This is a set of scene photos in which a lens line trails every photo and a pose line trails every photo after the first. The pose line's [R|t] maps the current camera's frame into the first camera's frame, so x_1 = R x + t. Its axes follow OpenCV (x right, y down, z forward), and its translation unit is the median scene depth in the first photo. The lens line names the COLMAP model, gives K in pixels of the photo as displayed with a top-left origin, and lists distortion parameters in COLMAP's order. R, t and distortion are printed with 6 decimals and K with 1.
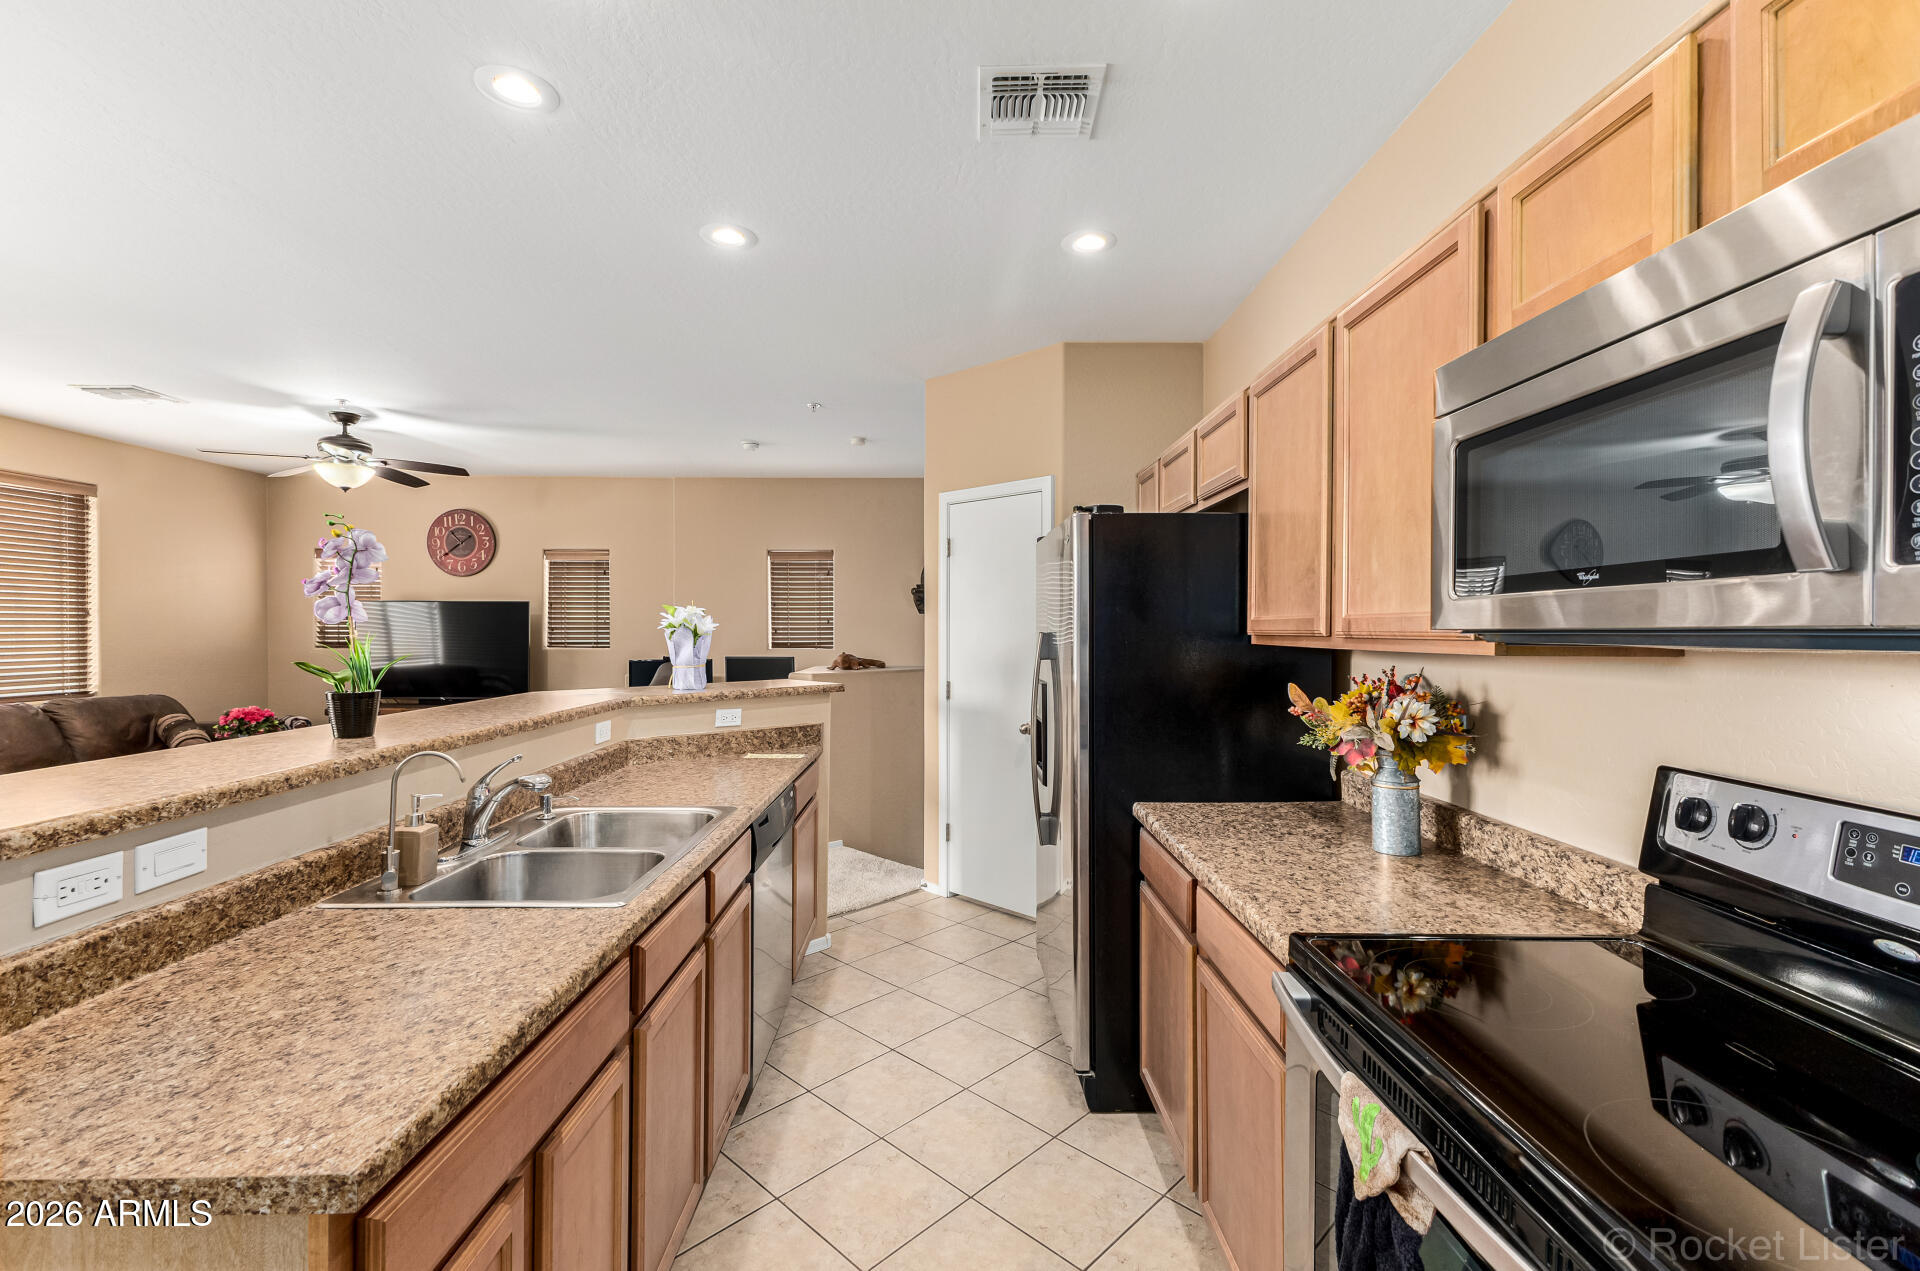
lens RADIAL K [[842.1, 0, 975.8], [0, 842.1, 633.8], [0, 0, 1]] dist [0.014272, -0.004794]
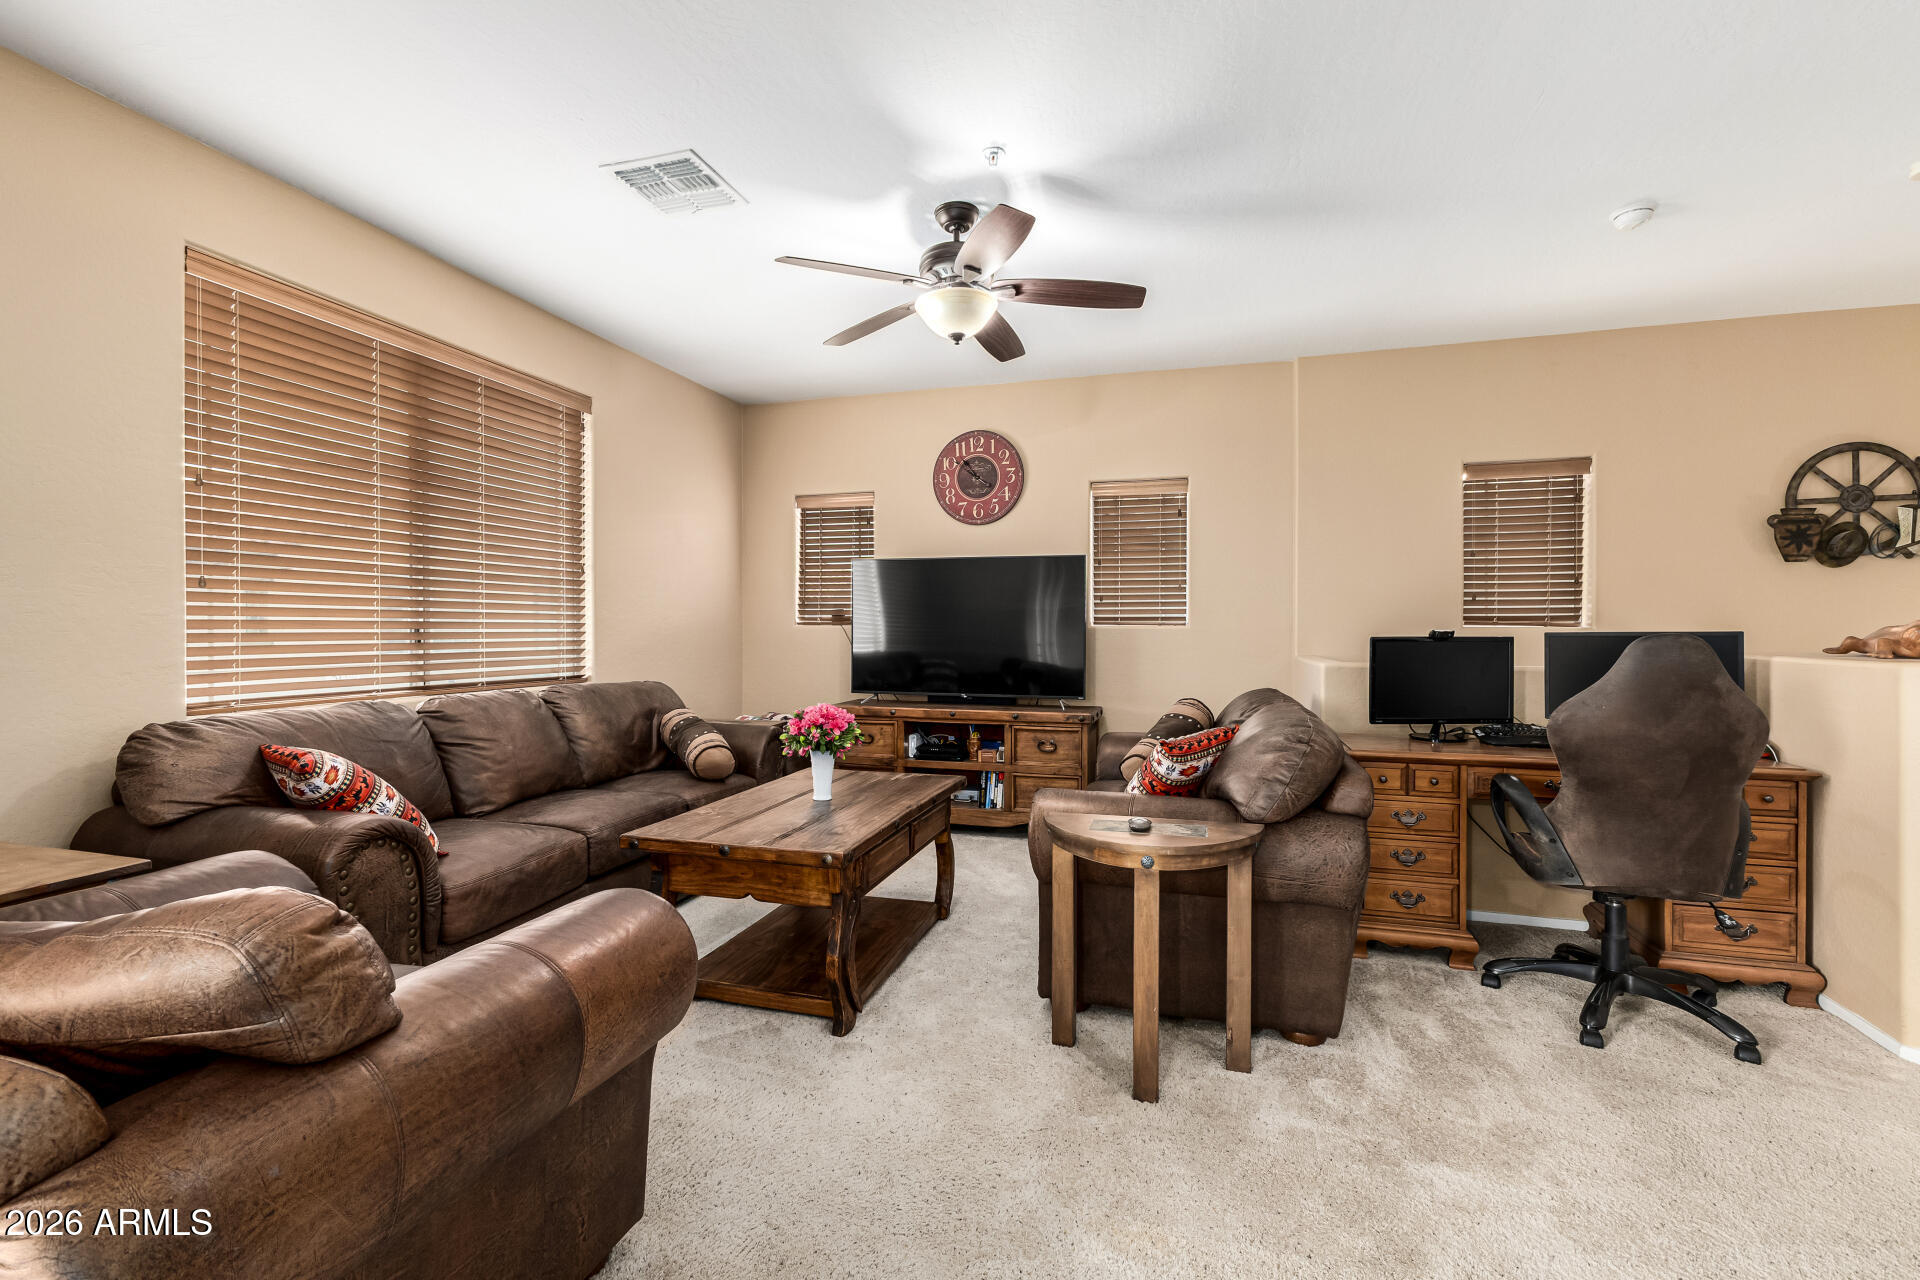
lens RADIAL K [[842.1, 0, 961.1], [0, 842.1, 631.8], [0, 0, 1]] dist [0.014272, -0.004794]
pose [[0.954971, 0.003261, -0.296681, -1.371658], [-0.004123, 0.999989, -0.002281, 0.080918], [0.296670, 0.003401, 0.954974, 1.060027]]
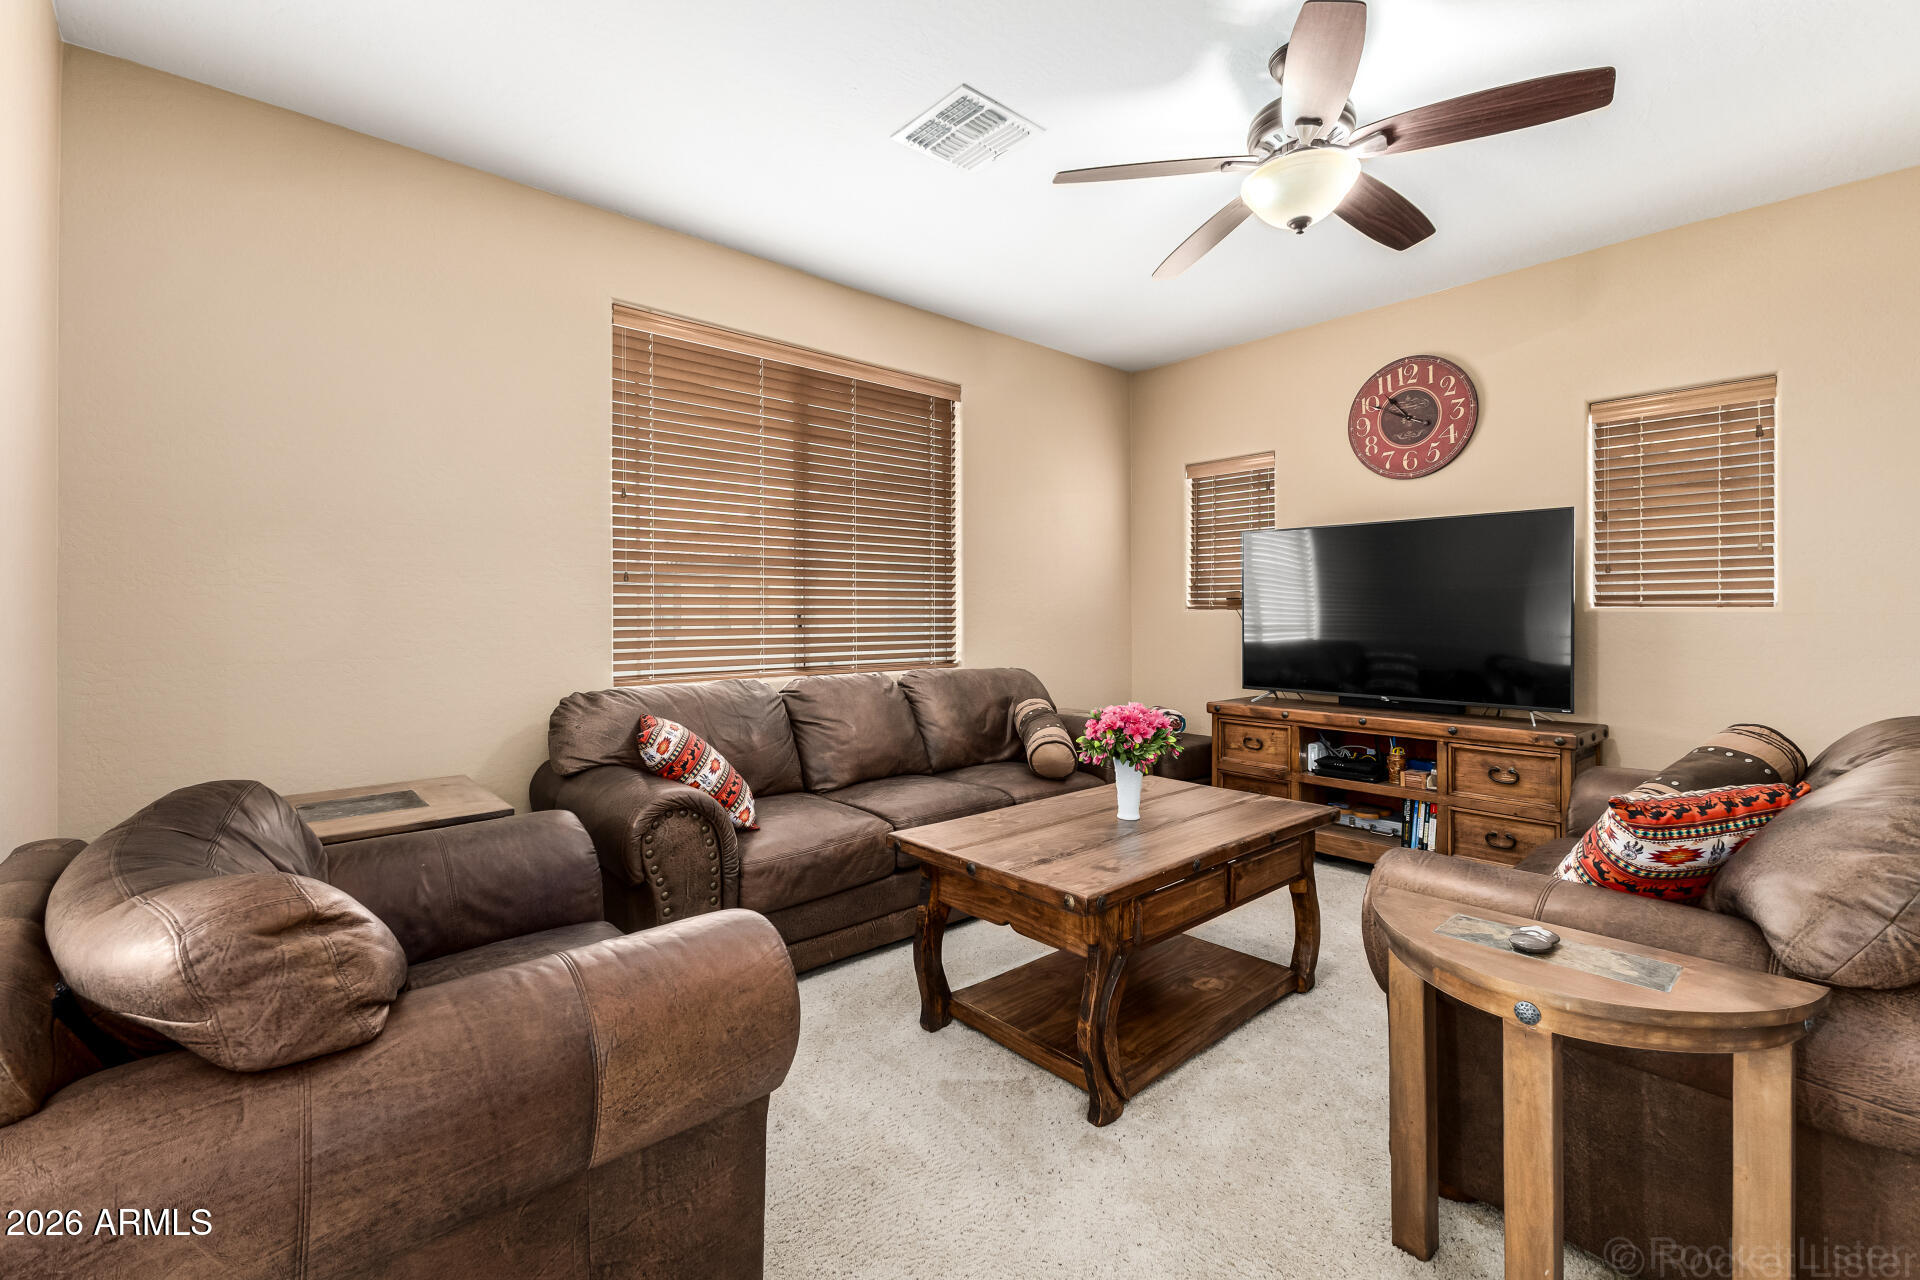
lens RADIAL K [[842.1, 0, 963.3], [0, 842.1, 615.3], [0, 0, 1]] dist [0.014272, -0.004794]
pose [[0.651347, 0.000485, -0.758780, -1.267235], [-0.003467, 0.999991, -0.002337, 0.079567], [0.758772, 0.004153, 0.651343, 1.402467]]
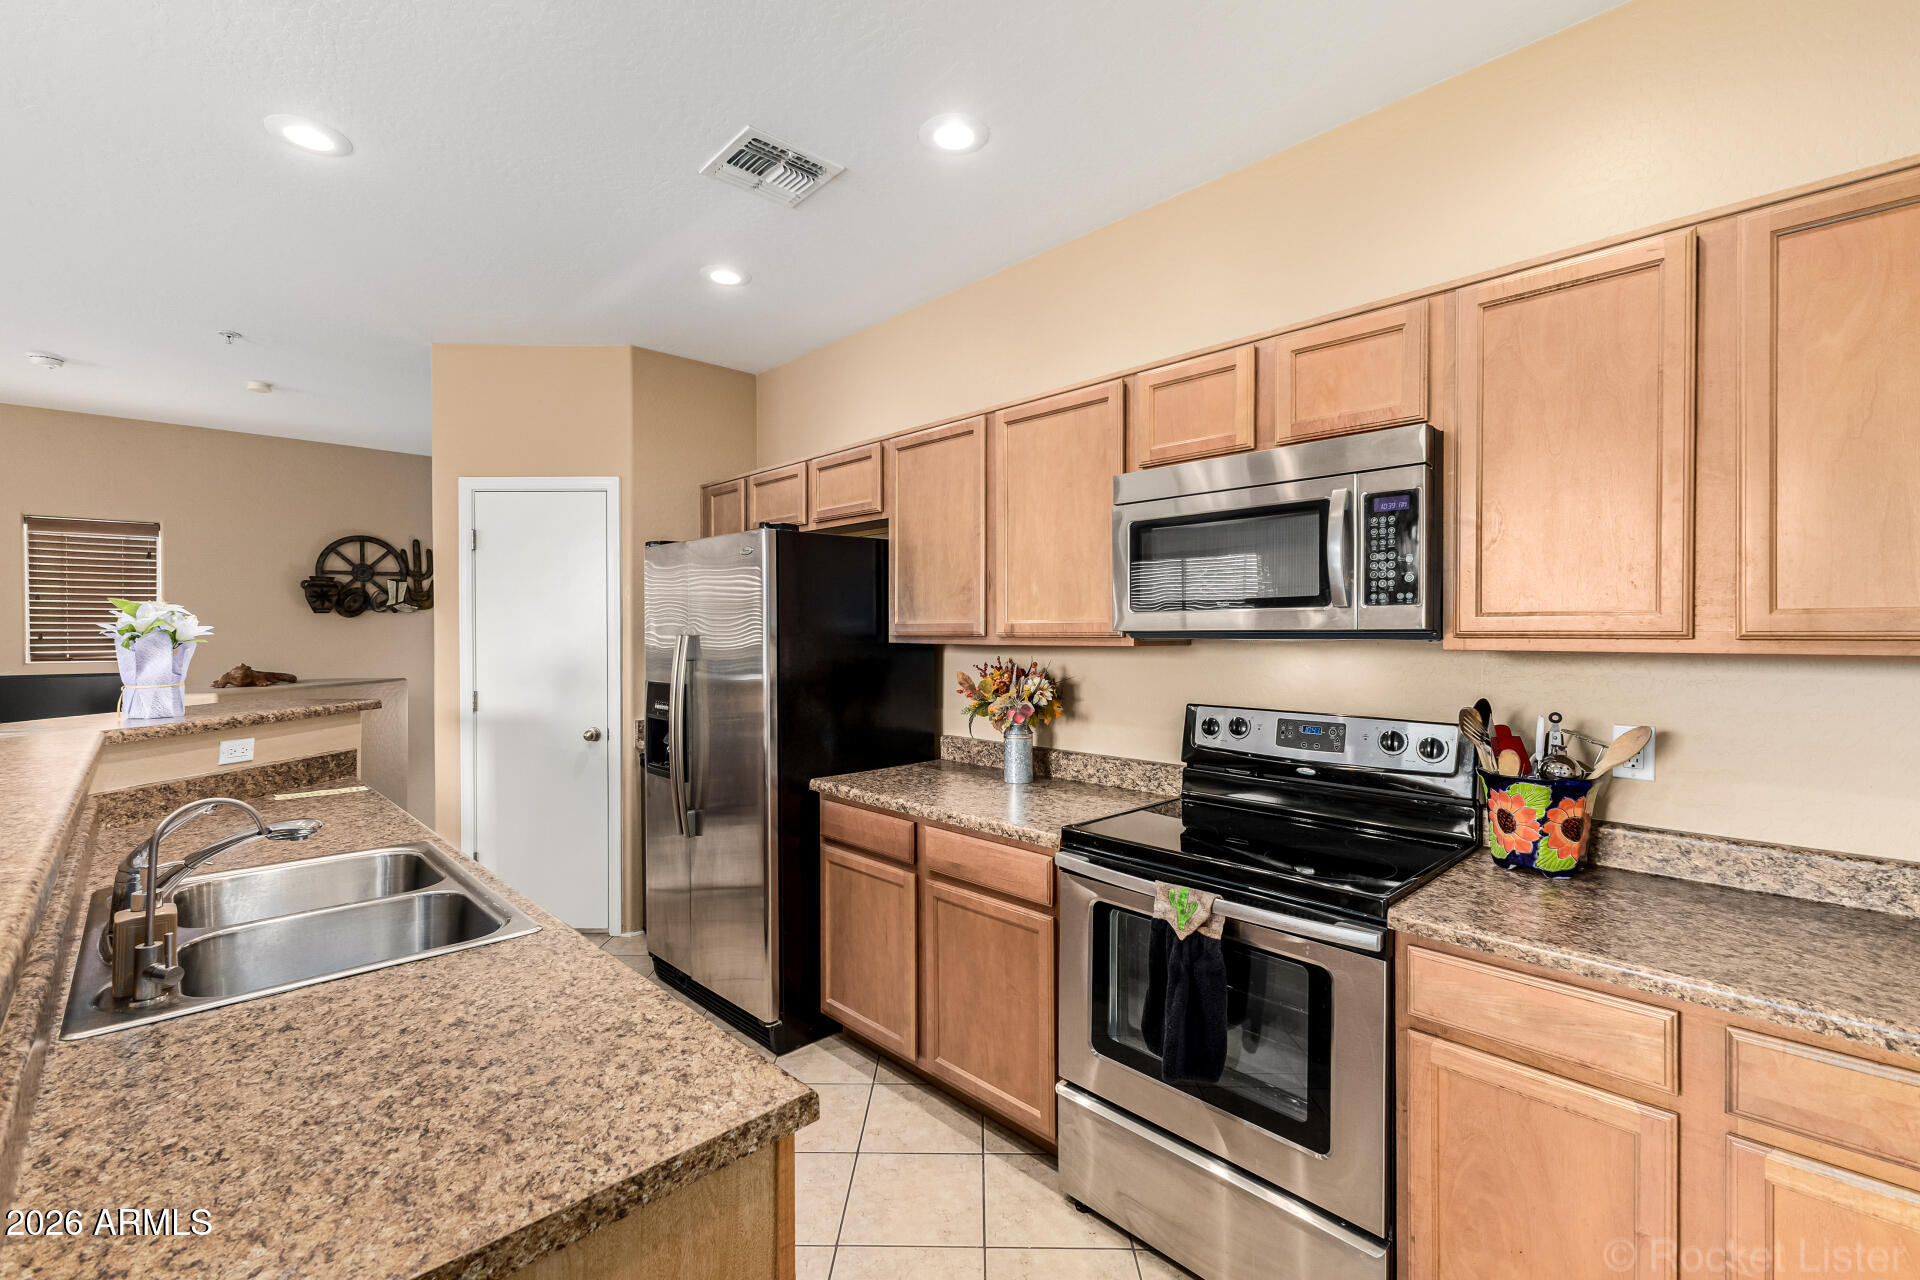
lens RADIAL K [[842.1, 0, 974.5], [0, 842.1, 638.2], [0, 0, 1]] dist [0.014272, -0.004794]
pose [[0.720117, -0.009275, 0.693790, -0.577880], [0.007422, 0.999956, 0.005663, -0.001604], [-0.693813, 0.001071, 0.720155, -0.005241]]
